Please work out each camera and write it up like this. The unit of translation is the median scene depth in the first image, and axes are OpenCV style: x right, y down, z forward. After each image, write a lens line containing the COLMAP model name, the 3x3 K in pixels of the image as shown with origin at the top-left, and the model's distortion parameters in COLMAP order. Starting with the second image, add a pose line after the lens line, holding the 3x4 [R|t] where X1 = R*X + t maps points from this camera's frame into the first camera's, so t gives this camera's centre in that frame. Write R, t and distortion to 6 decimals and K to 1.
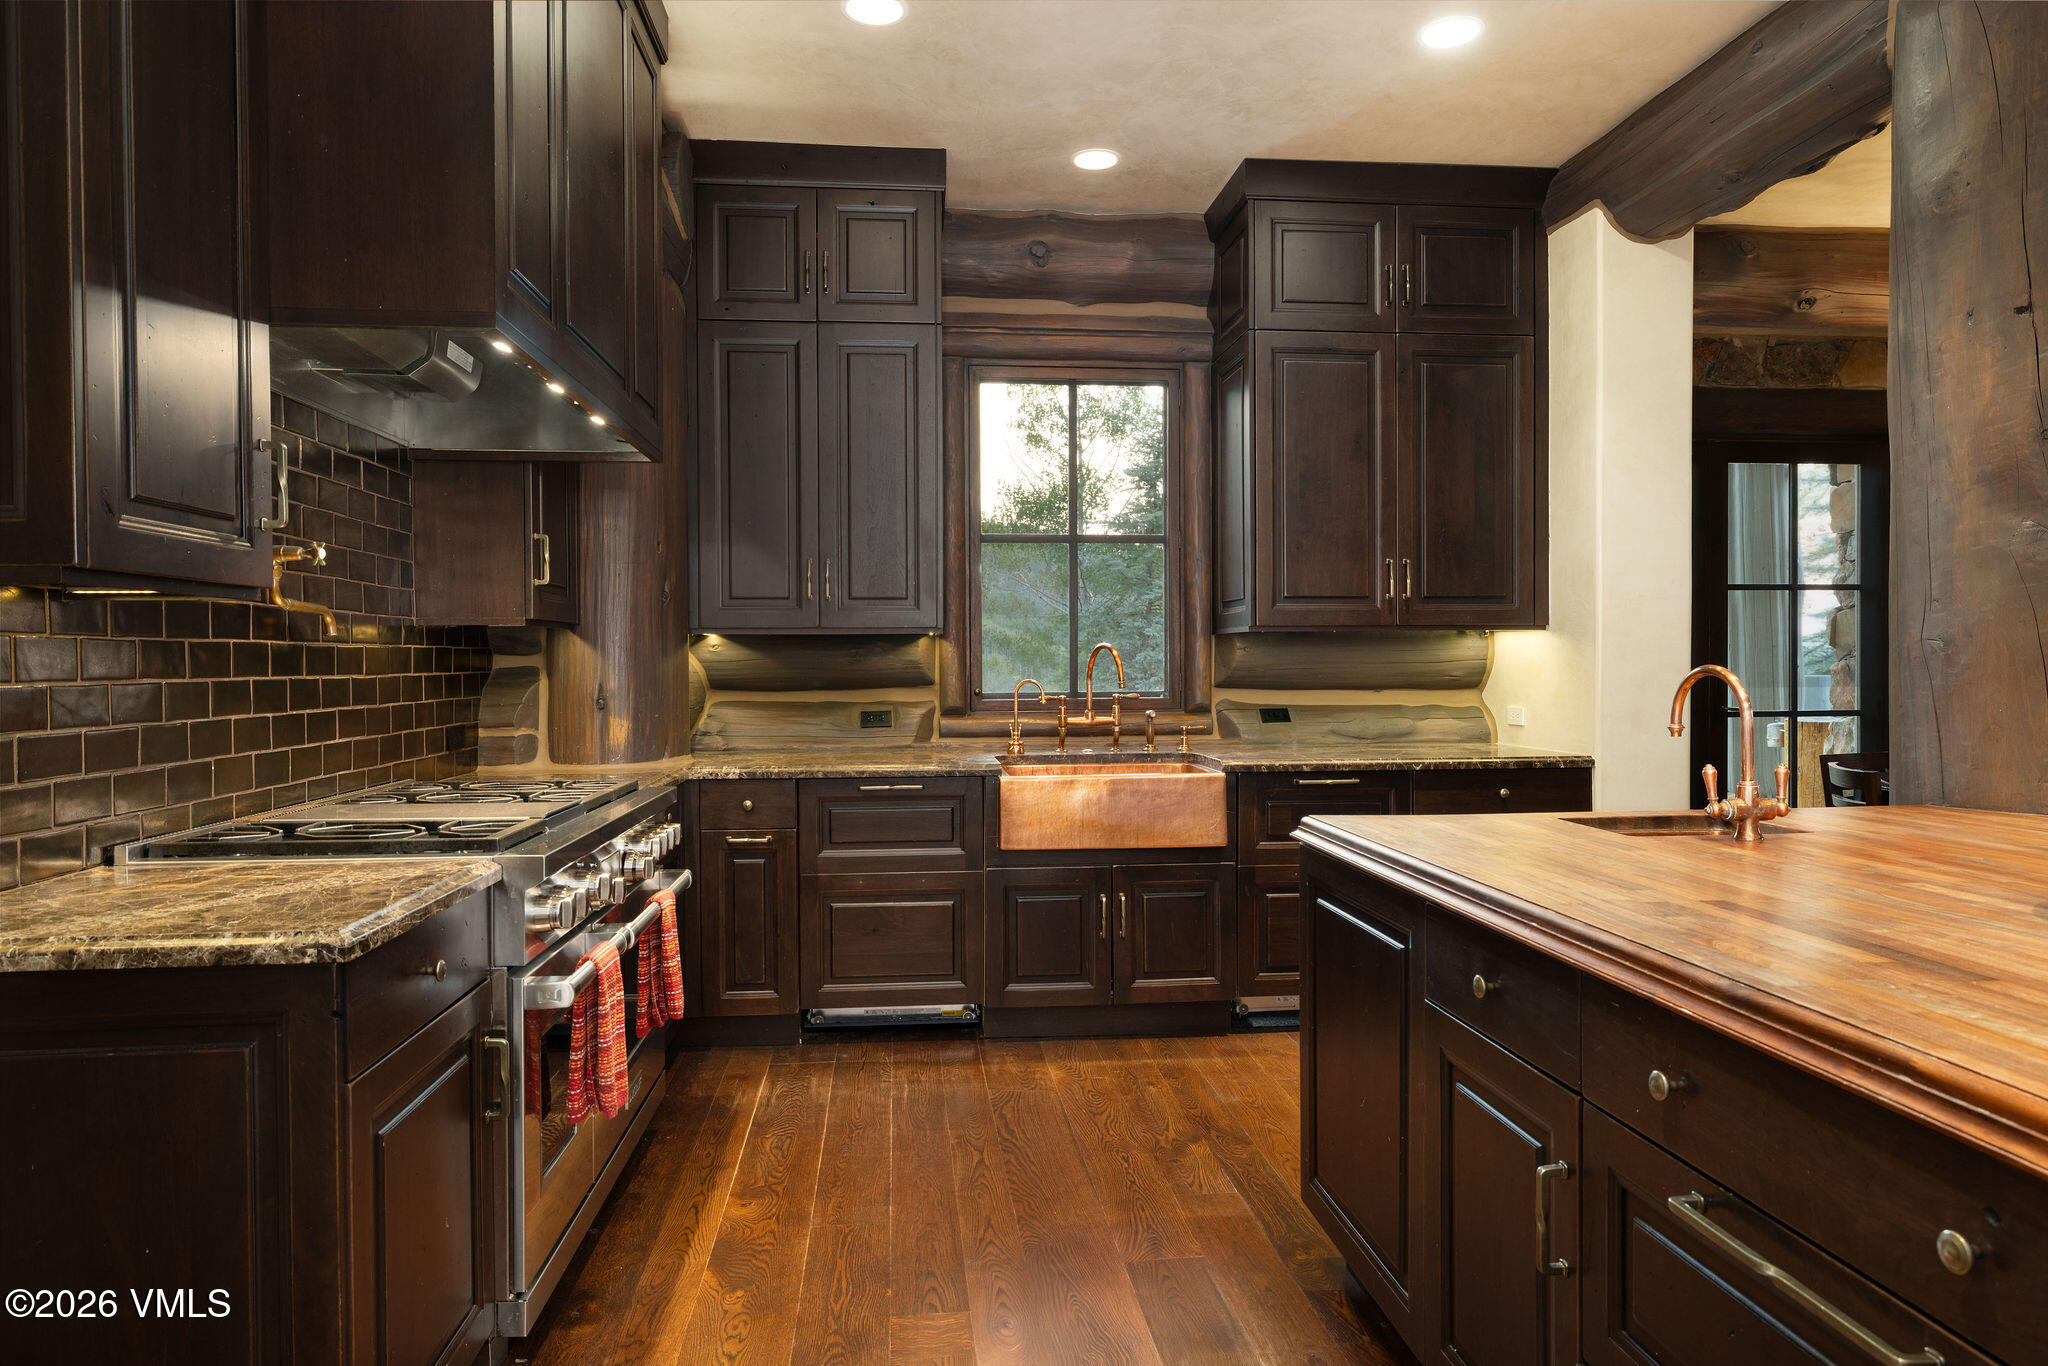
lens RADIAL K [[1280.9, 0, 1021.7], [0, 1280.9, 670.4], [0, 0, 1]] dist [0.003277, 0.000074]
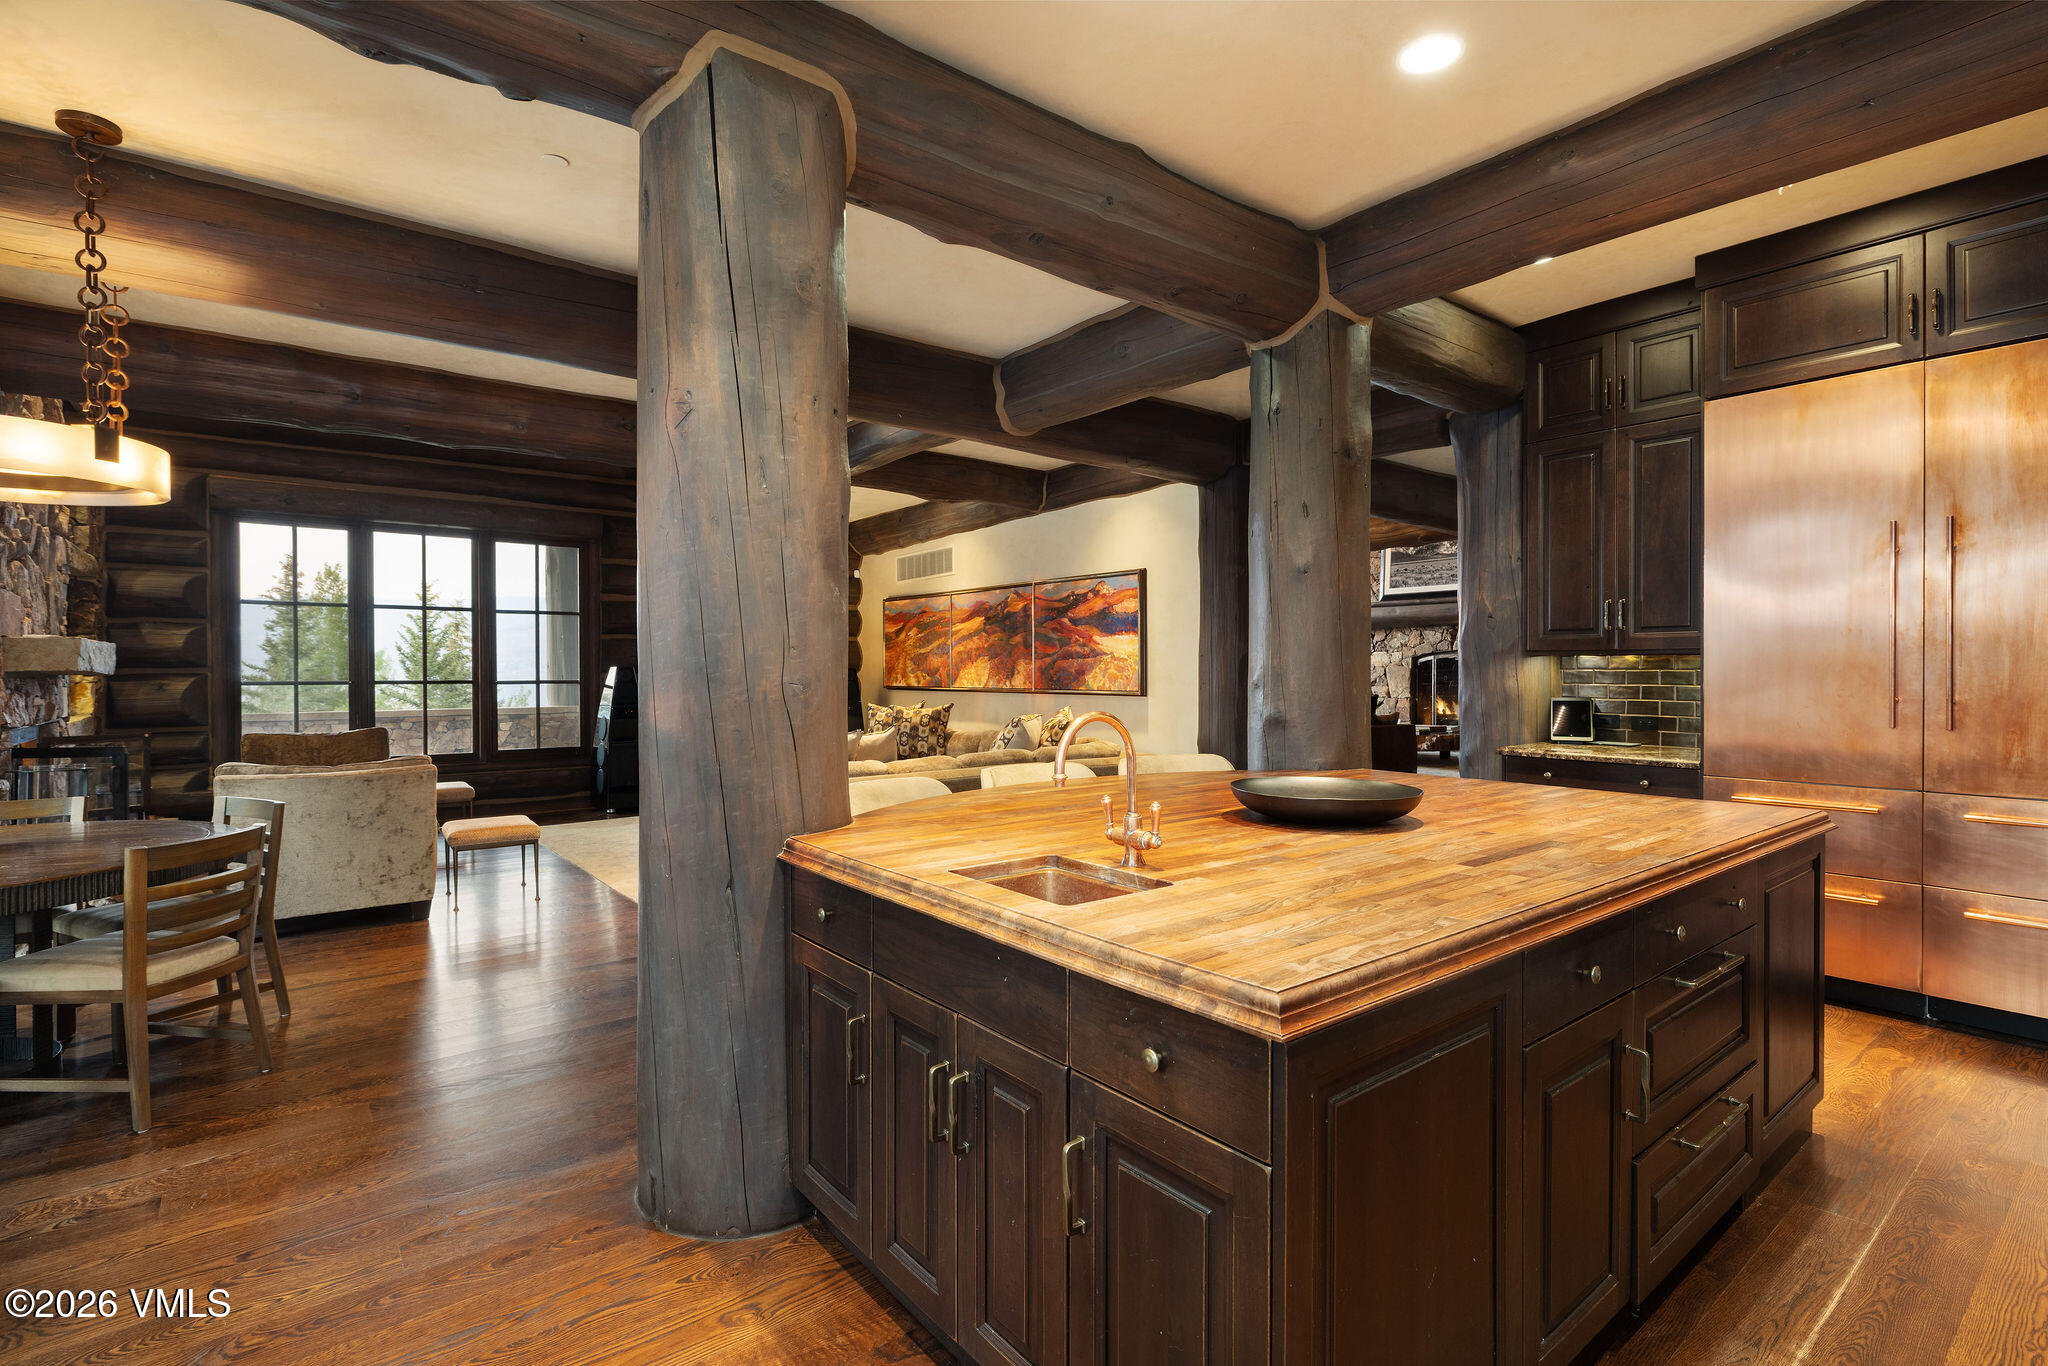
lens RADIAL K [[963.9, 0, 1024.1], [0, 963.9, 682.3], [0, 0, 1]] dist [-0.001430, -0.000030]
pose [[-0.552775, 0.002373, 0.833327, -0.075360], [0.012300, 0.999910, 0.005312, -0.027036], [-0.833240, 0.013186, -0.552755, 1.289111]]
